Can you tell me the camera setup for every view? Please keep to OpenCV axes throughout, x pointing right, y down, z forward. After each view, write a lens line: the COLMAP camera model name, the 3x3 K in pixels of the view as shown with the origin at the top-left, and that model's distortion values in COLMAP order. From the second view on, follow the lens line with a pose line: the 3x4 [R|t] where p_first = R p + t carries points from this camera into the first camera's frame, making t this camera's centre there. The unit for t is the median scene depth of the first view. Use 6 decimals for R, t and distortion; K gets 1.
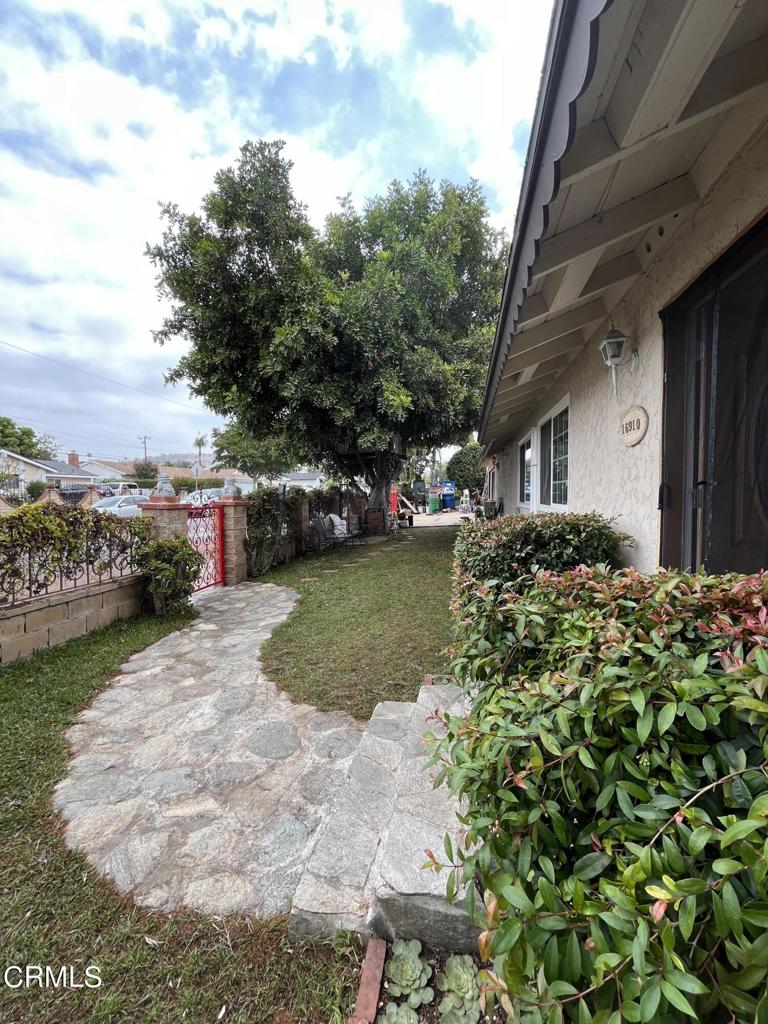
lens RADIAL K [[411.5, 0, 384.0], [0, 411.5, 512.0], [0, 0, 1]] dist [-0.009805, -0.000024]
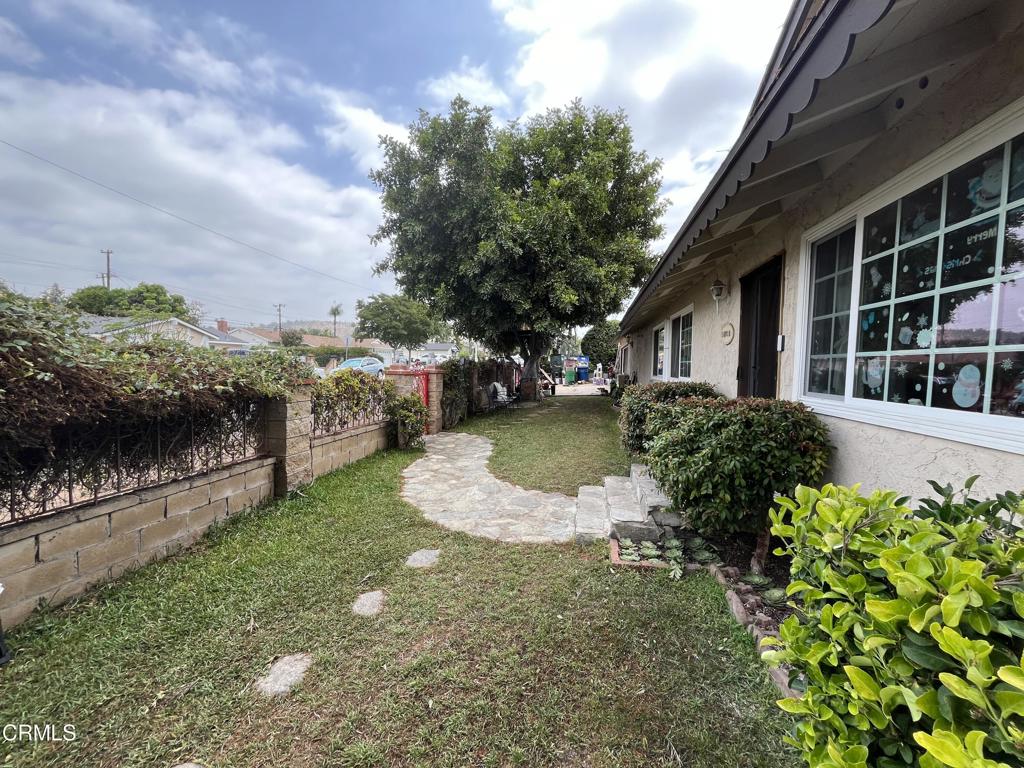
lens RADIAL K [[411.5, 0, 507.9], [0, 411.5, 387.9], [0, 0, 1]] dist [-0.009805, -0.000024]
pose [[0.999756, 0.022073, 0.000520, -0.124156], [-0.022077, 0.999700, 0.010624, 0.010732], [-0.000285, -0.010633, 0.999943, -0.283660]]
